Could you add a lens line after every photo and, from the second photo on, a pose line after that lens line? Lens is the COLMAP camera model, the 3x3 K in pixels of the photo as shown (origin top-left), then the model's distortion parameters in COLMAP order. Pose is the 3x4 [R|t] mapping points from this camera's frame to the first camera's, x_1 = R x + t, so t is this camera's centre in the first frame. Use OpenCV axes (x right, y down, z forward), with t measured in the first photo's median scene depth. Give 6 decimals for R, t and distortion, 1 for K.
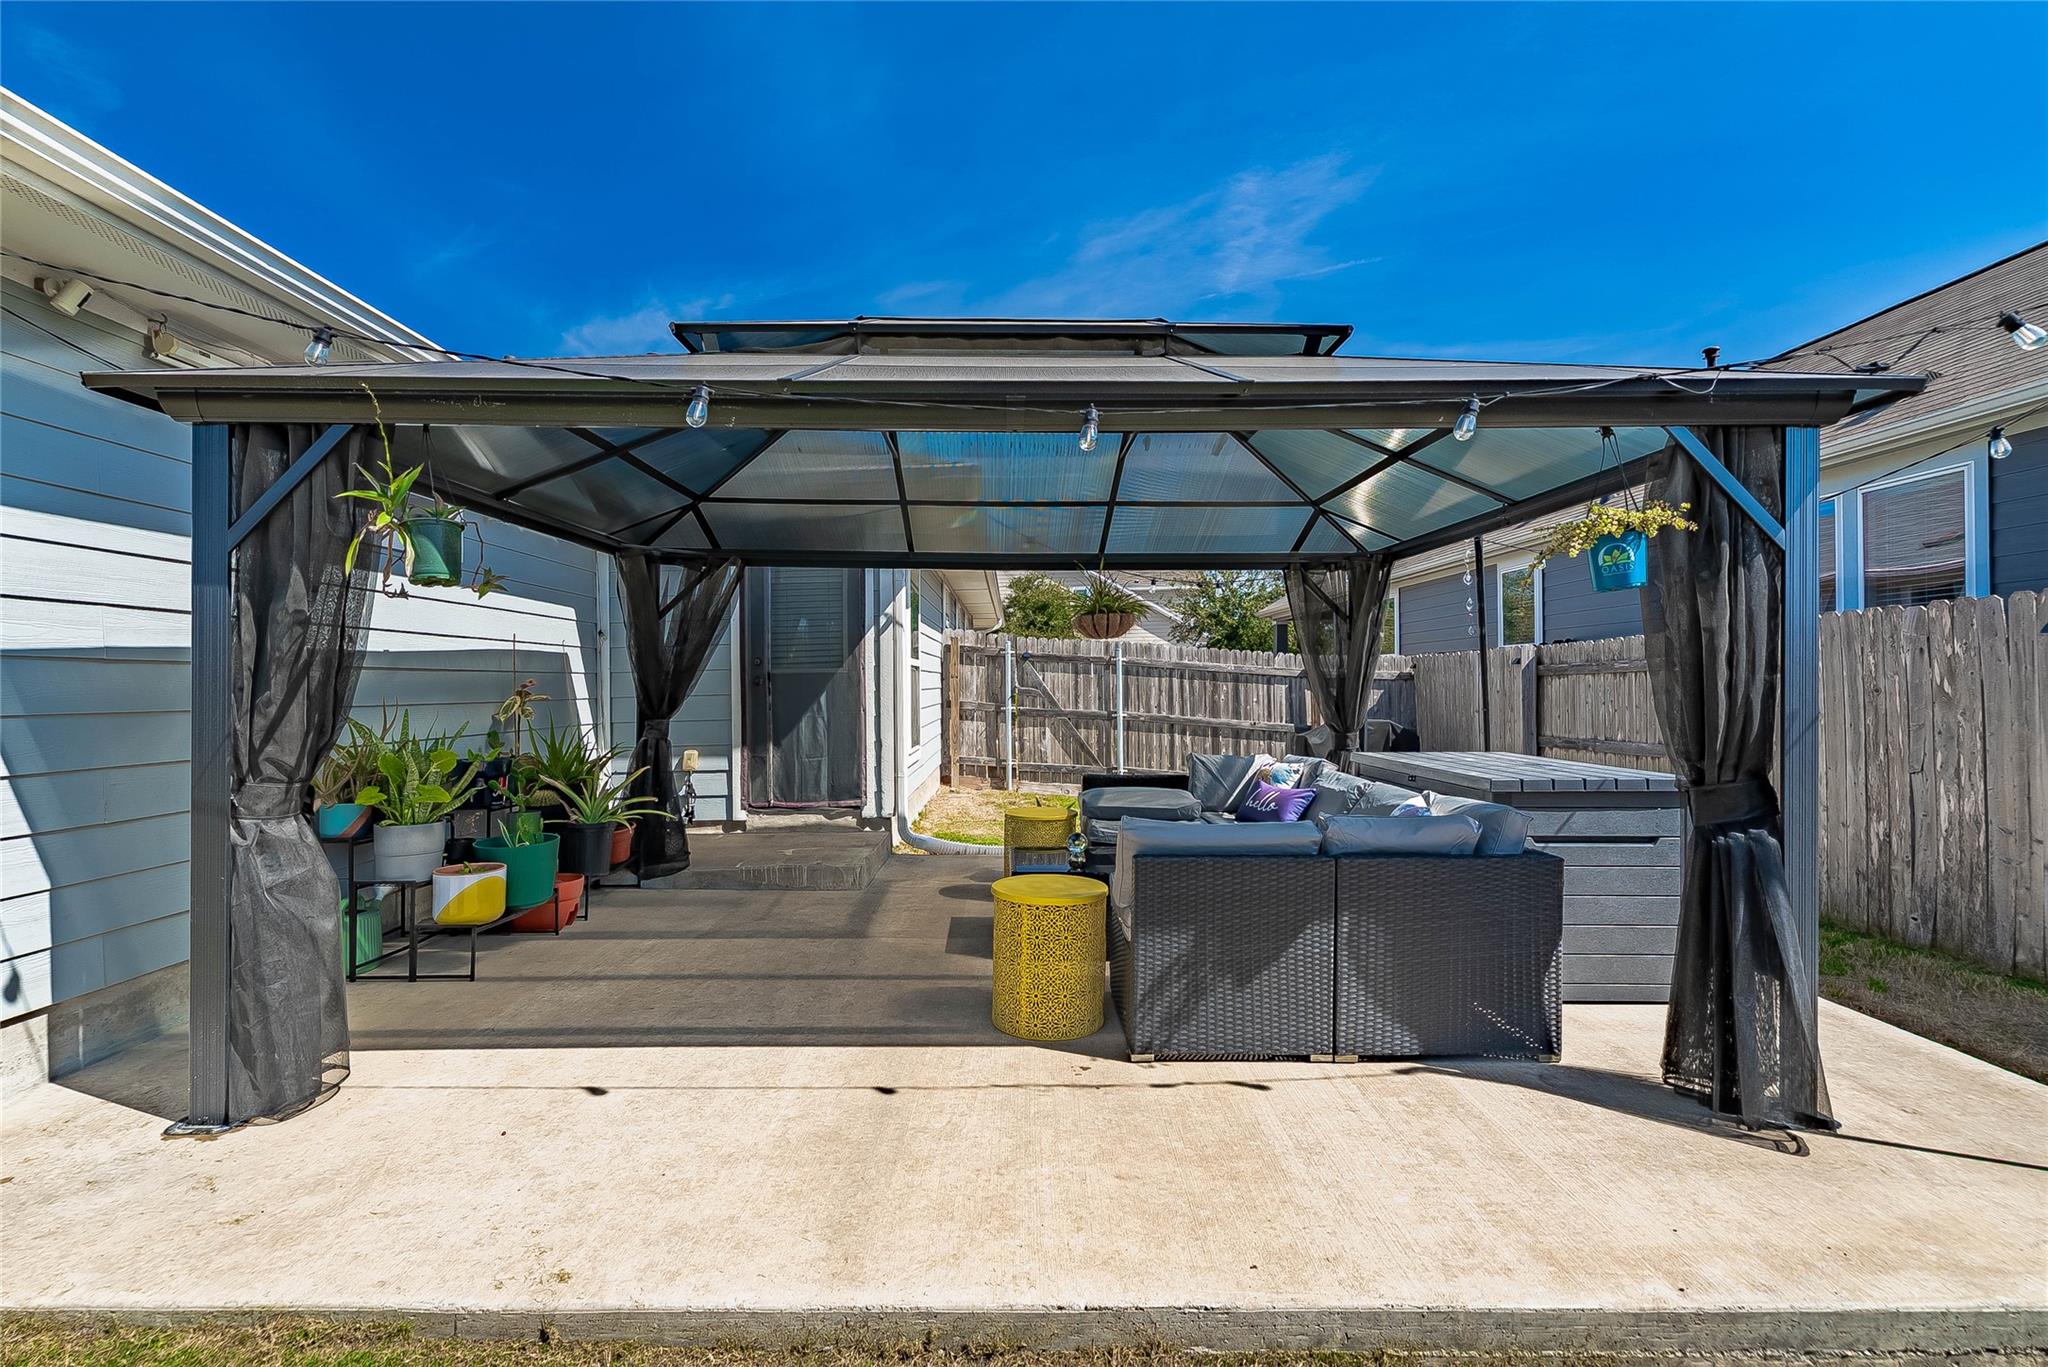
lens RADIAL K [[965.9, 0, 1017.2], [0, 965.9, 666.9], [0, 0, 1]] dist [0.004157, 0.000055]
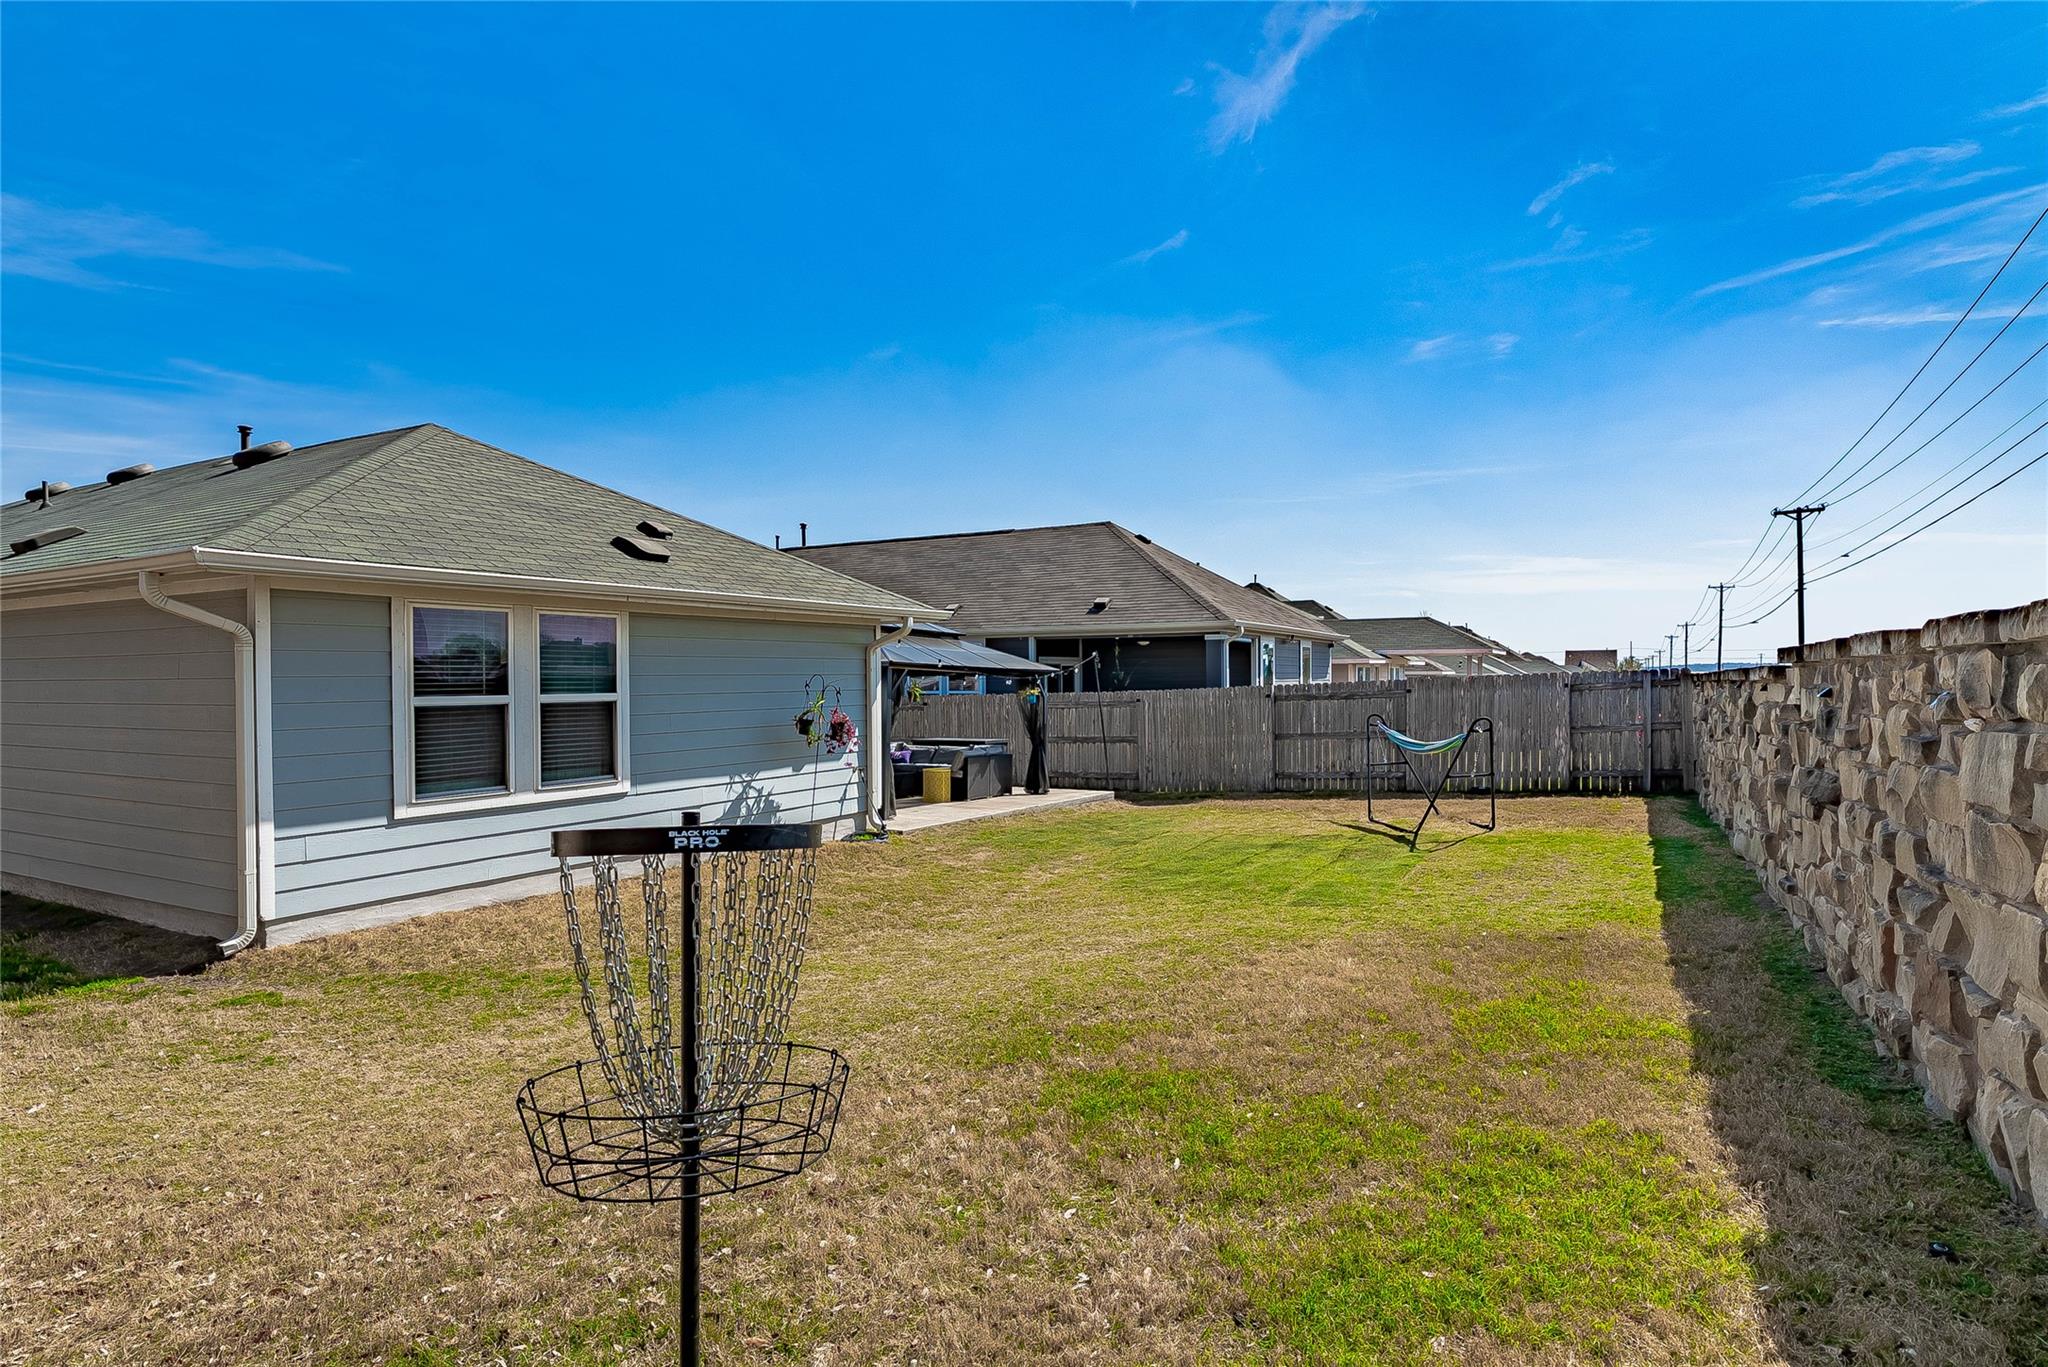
lens RADIAL K [[1104.5, 0, 1024.0], [0, 1104.5, 683.5], [0, 0, 1]] dist [-0.028156, 0.000954]
pose [[0.467827, 0.014080, 0.883708, -3.305301], [-0.016933, 0.999832, -0.006966, -0.096409], [-0.883658, -0.011705, 0.467987, -1.292074]]
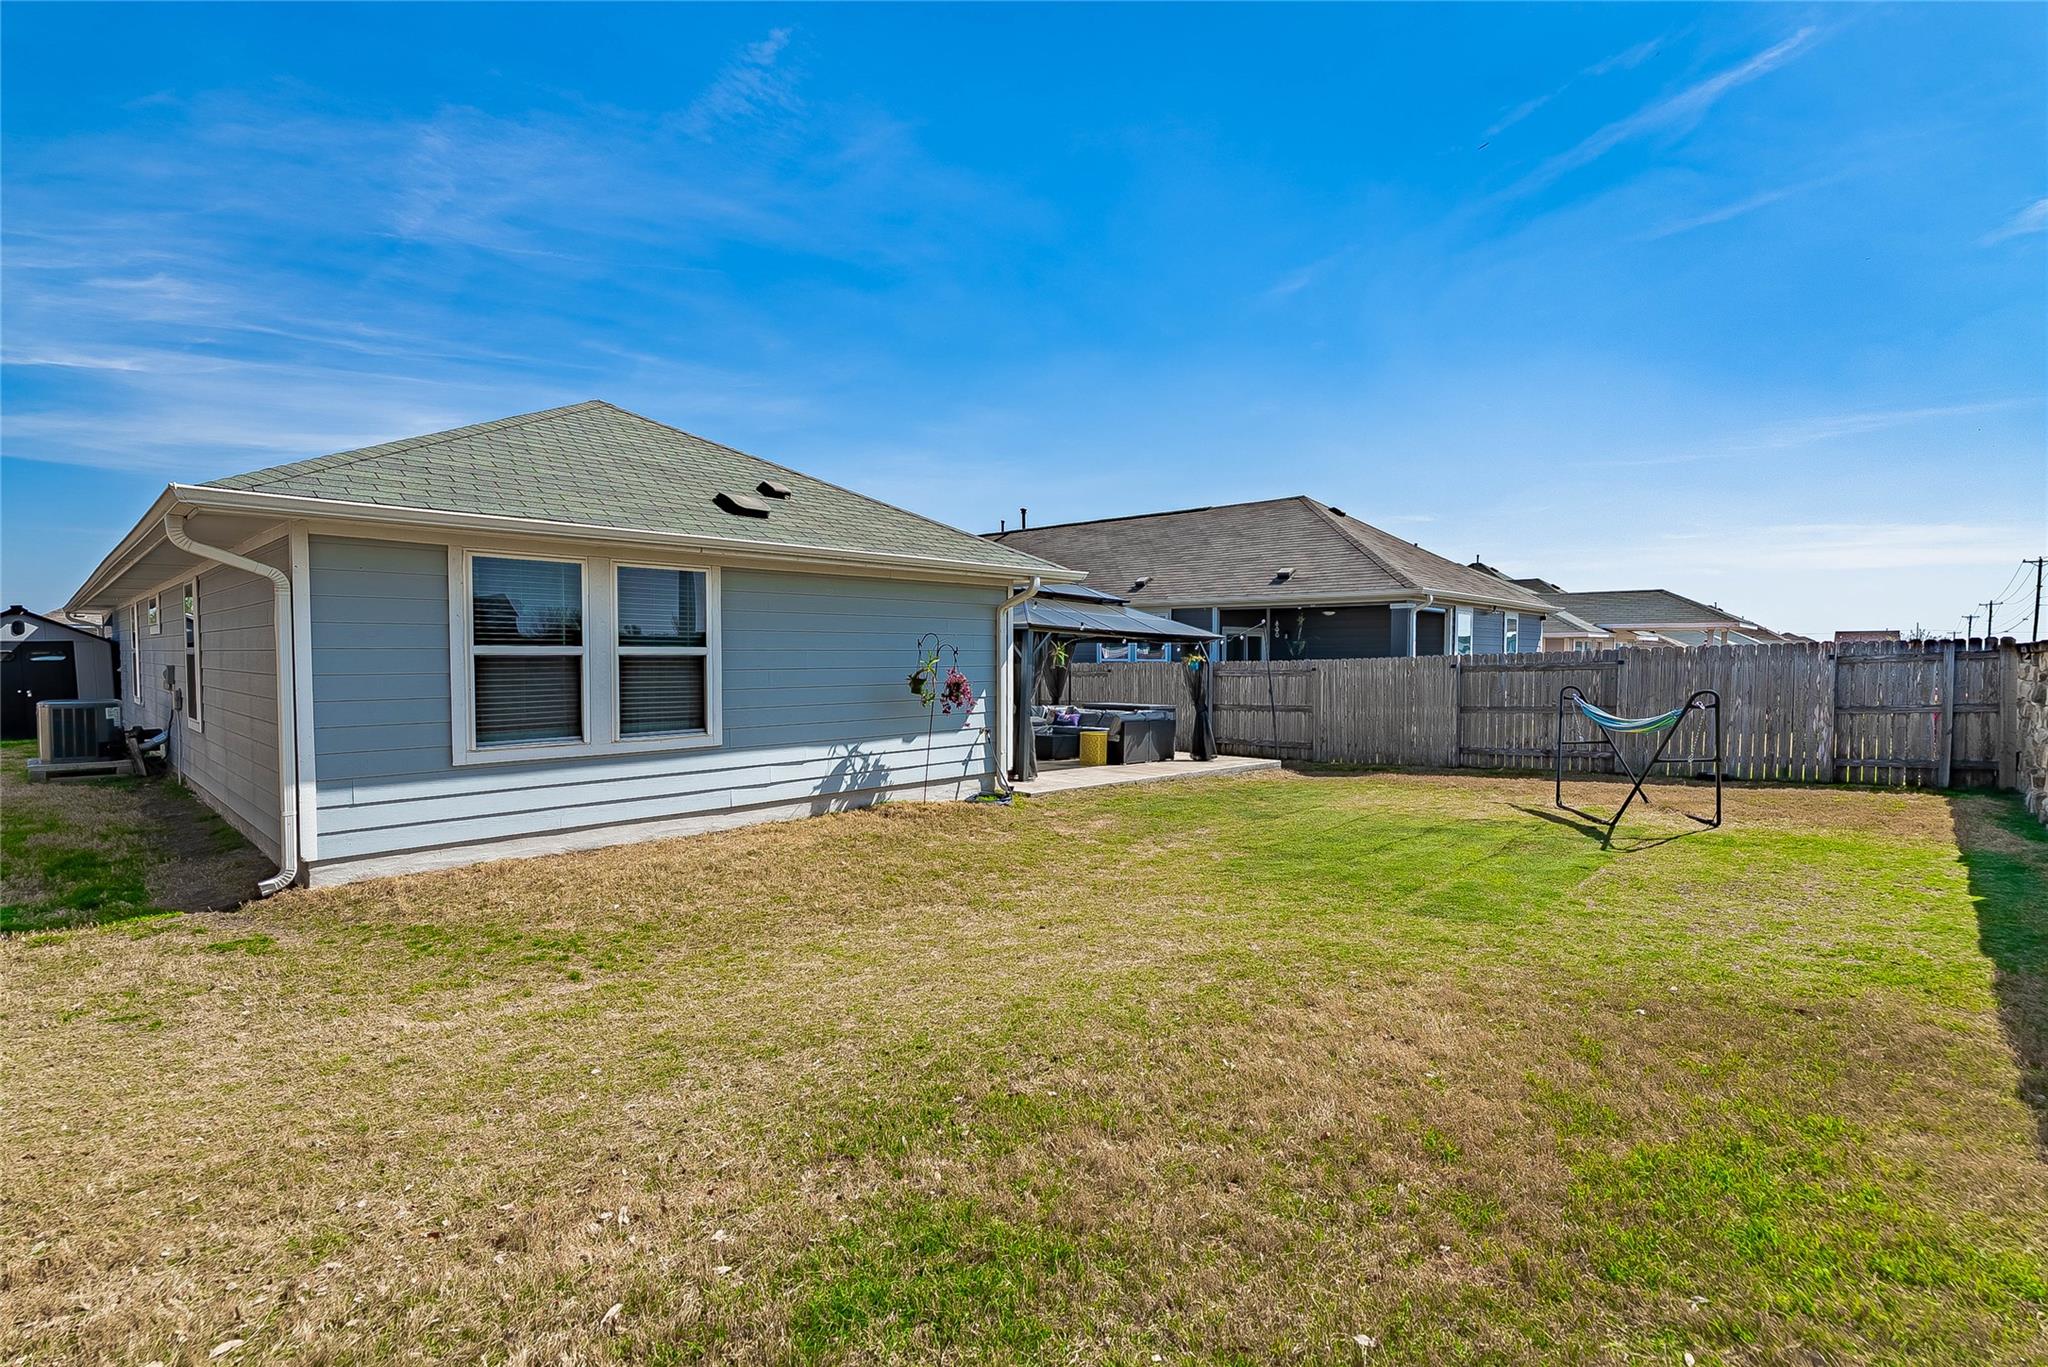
lens RADIAL K [[946.2, 0, 1016.9], [0, 946.2, 682.0], [0, 0, 1]] dist [0.001098, -0.000010]
pose [[0.674336, 0.001851, 0.738422, -2.693387], [-0.029108, 0.999286, 0.024077, -0.071726], [-0.737850, -0.037730, 0.673909, -1.286816]]
